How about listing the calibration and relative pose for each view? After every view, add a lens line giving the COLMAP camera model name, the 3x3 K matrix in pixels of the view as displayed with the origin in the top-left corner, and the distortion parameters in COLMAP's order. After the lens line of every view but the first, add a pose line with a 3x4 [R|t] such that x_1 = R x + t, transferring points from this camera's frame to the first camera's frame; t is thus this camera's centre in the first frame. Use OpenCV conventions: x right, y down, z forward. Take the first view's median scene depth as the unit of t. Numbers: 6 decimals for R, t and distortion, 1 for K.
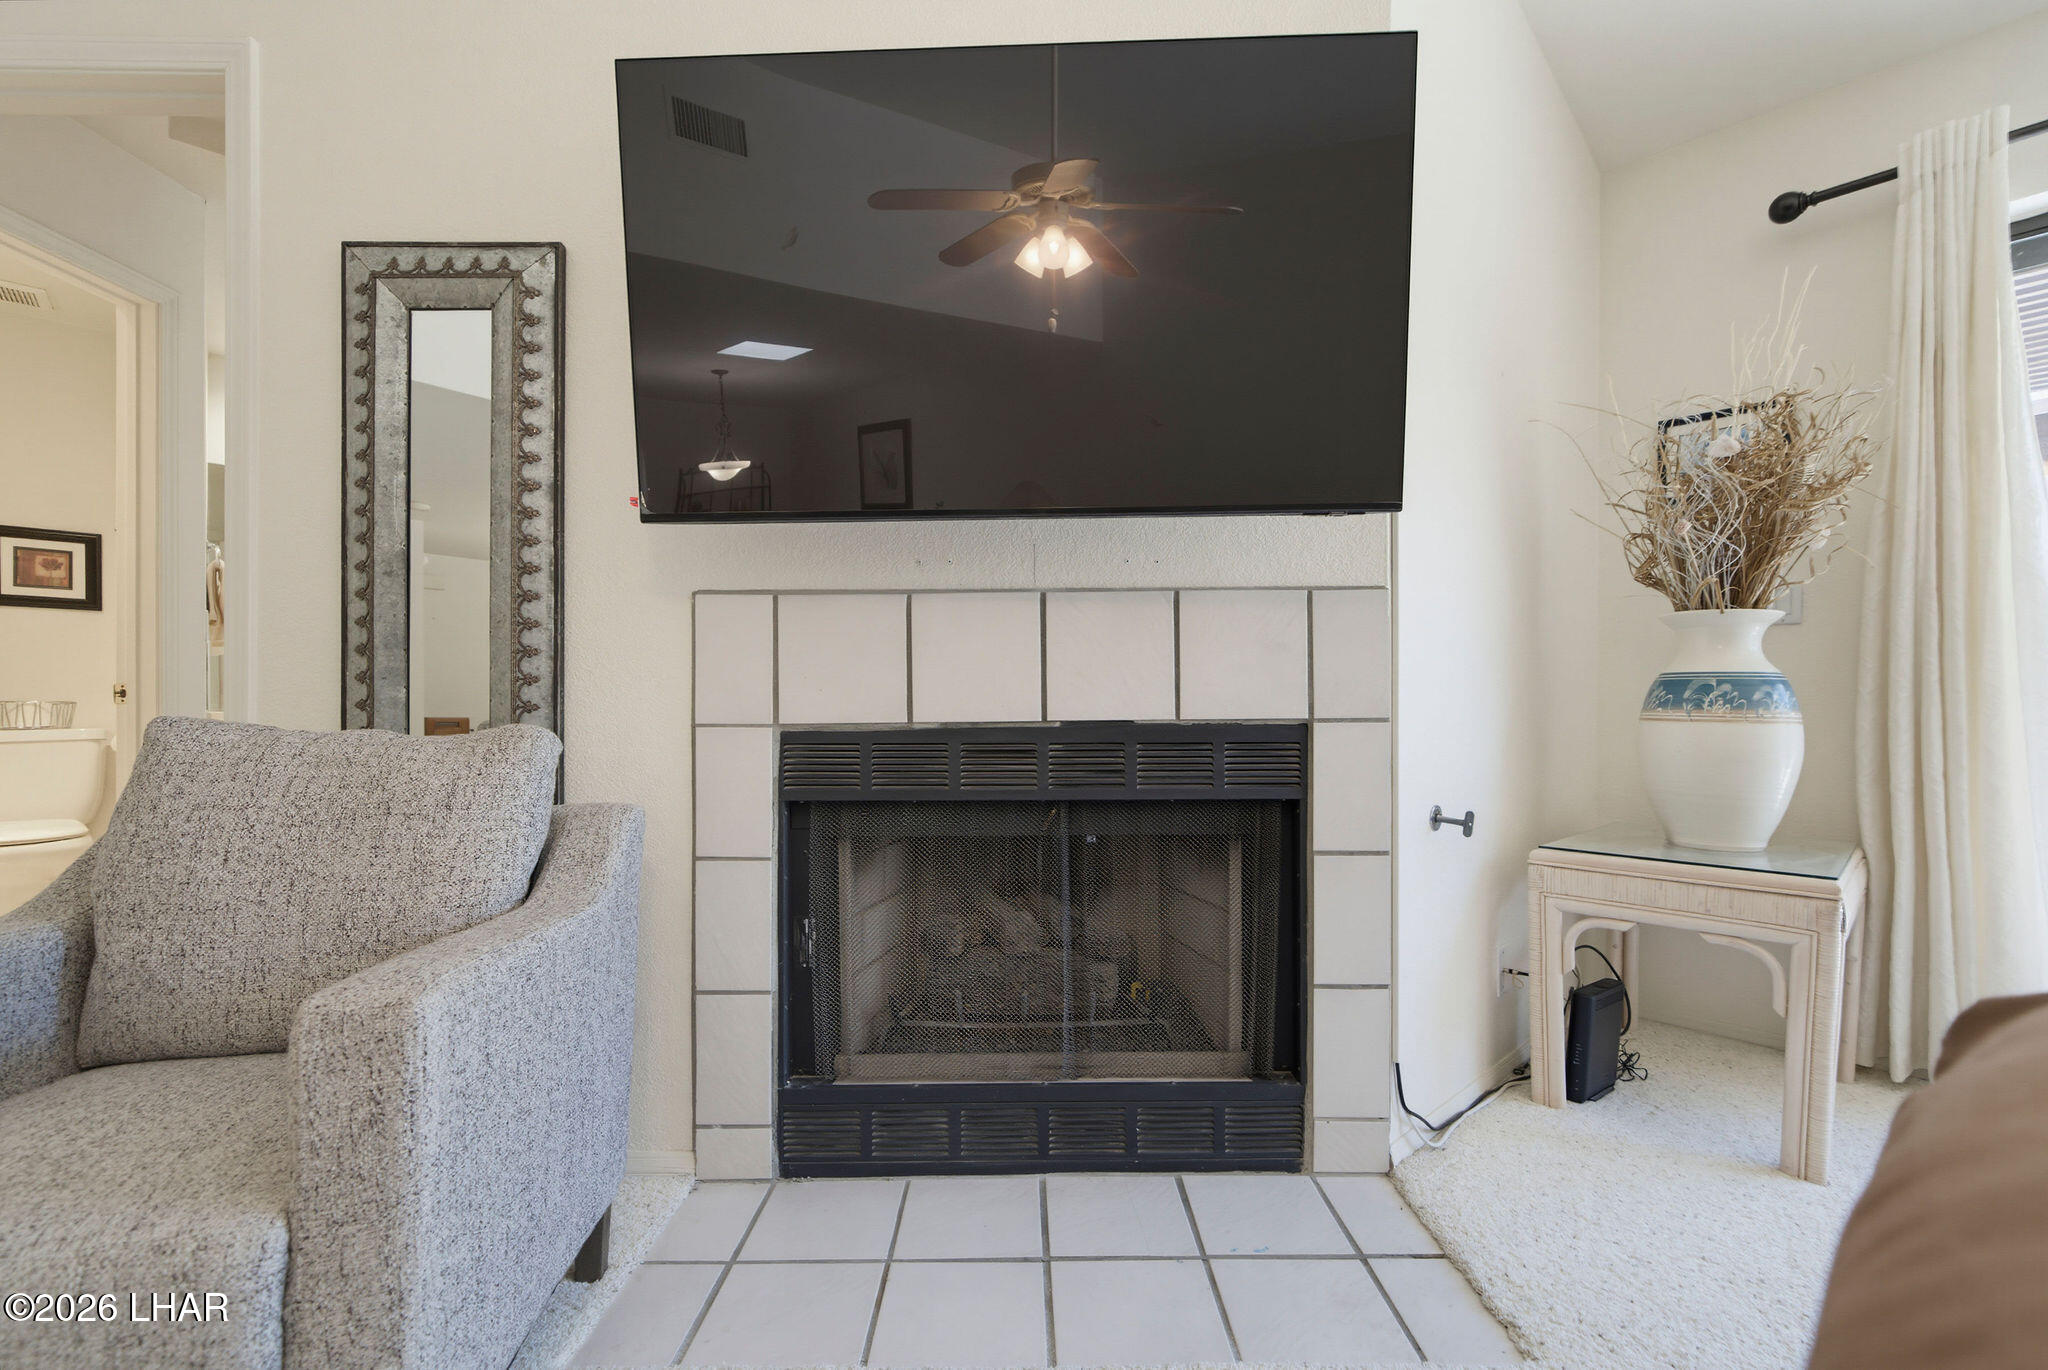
lens RADIAL K [[870.4, 0, 1021.6], [0, 870.4, 717.2], [0, 0, 1]] dist [0.001483, 0.000187]
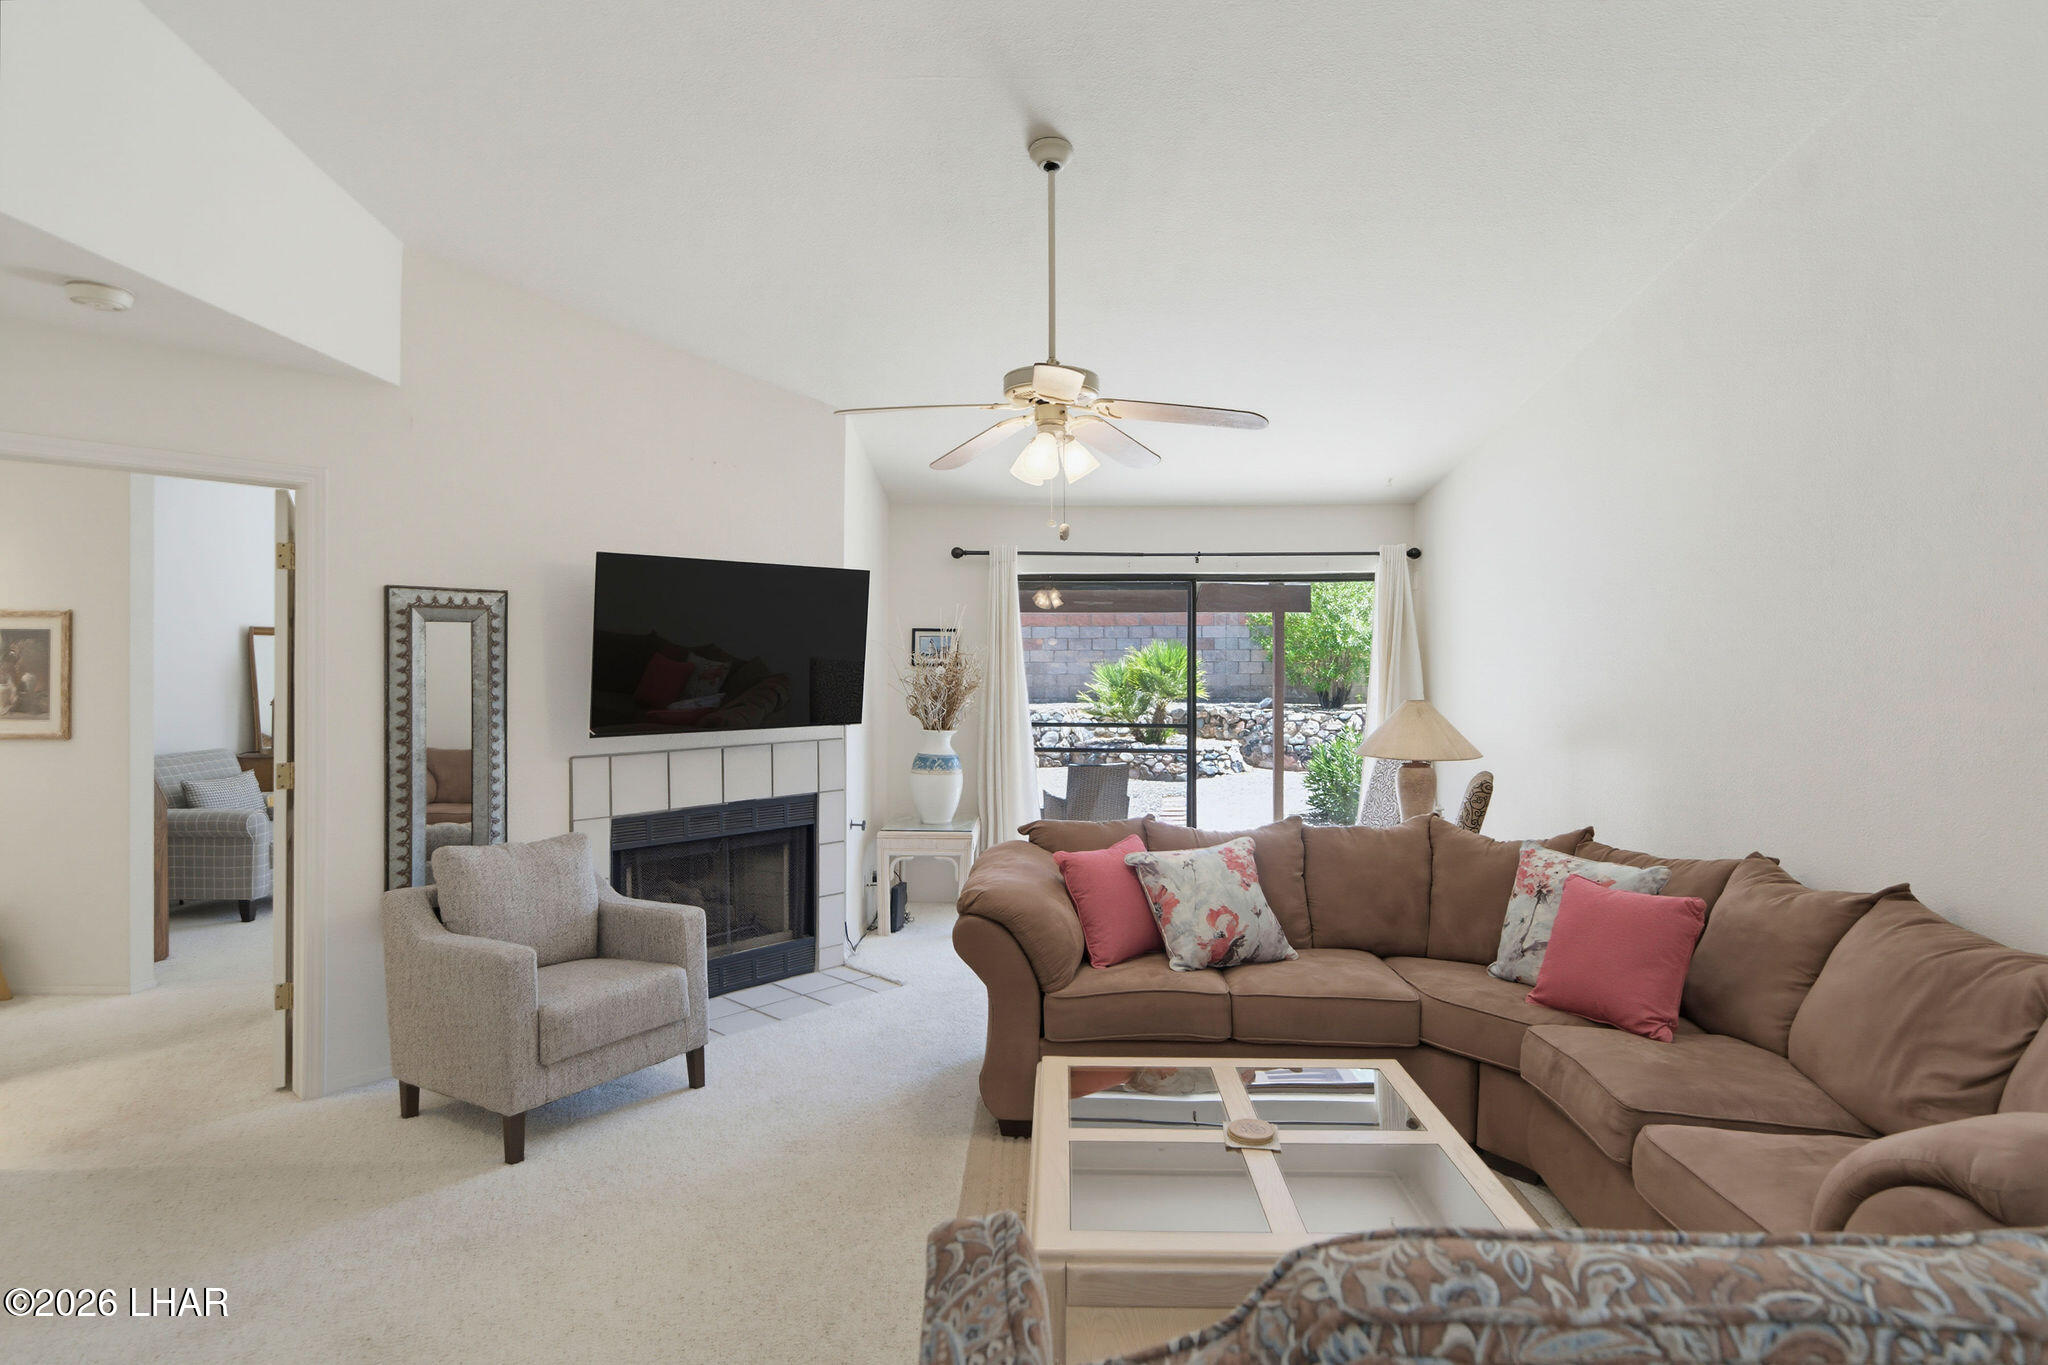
lens RADIAL K [[1060.3, 0, 1048.7], [0, 1060.3, 659.9], [0, 0, 1]] dist [0.003902, -0.000327]
pose [[0.686102, 0.003090, 0.727499, -1.464235], [-0.000261, 0.999992, -0.004001, -0.373543], [-0.727506, 0.002556, 0.686097, -1.619485]]
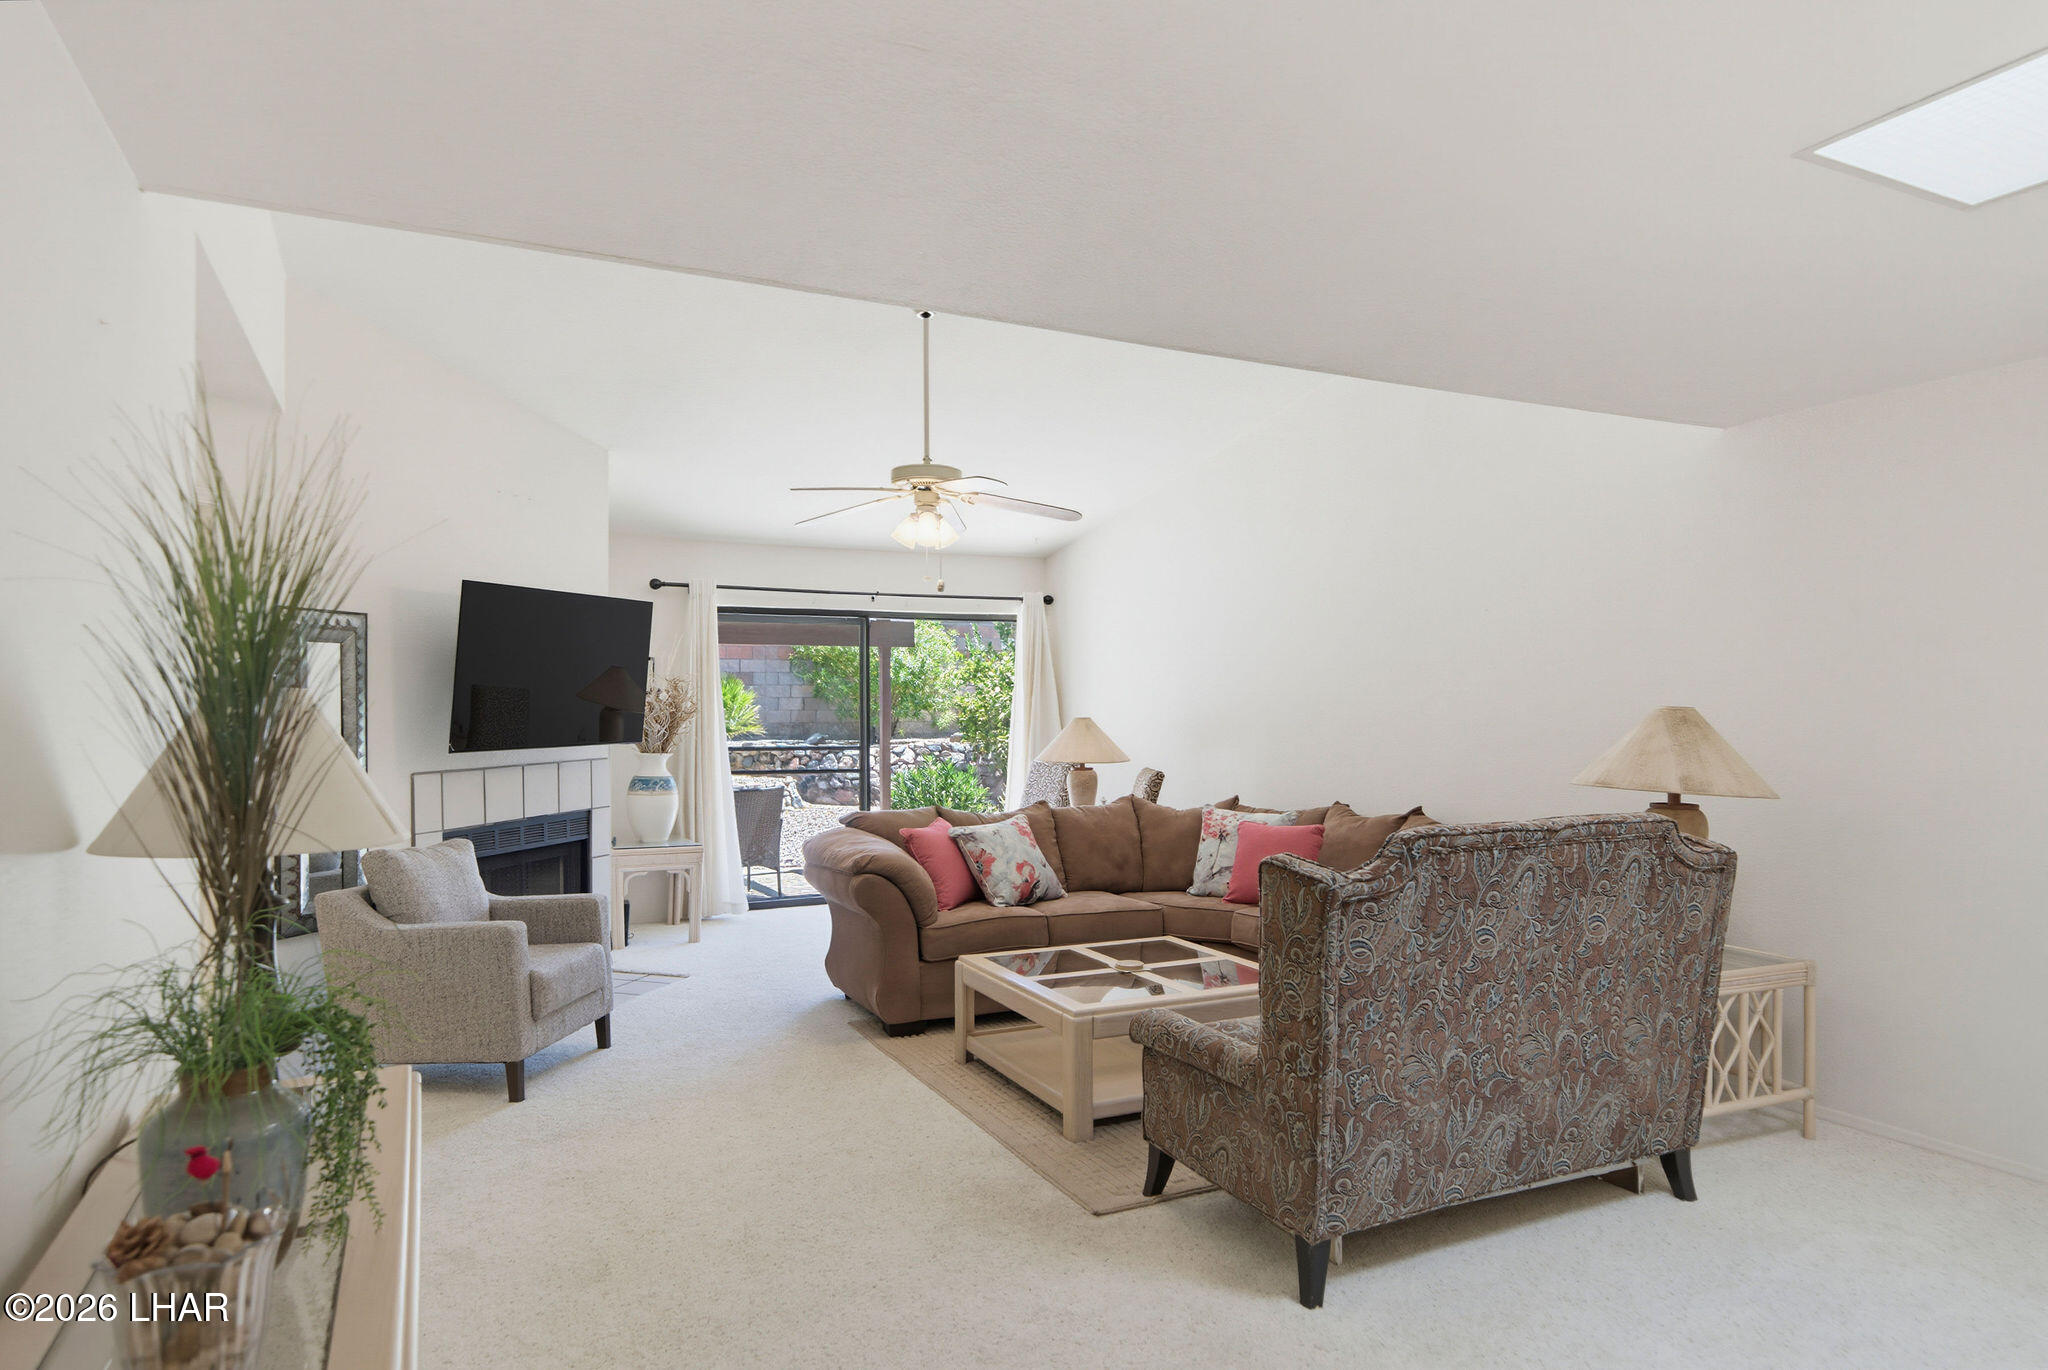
lens RADIAL K [[1212.3, 0, 1024.0], [0, 1212.3, 685.0], [0, 0, 1]] dist [-0.001648, -0.000263]
pose [[0.296380, 0.014617, 0.954958, -2.873489], [0.003418, 0.999860, -0.016365, -0.316082], [-0.955064, 0.008114, 0.296288, -1.404354]]
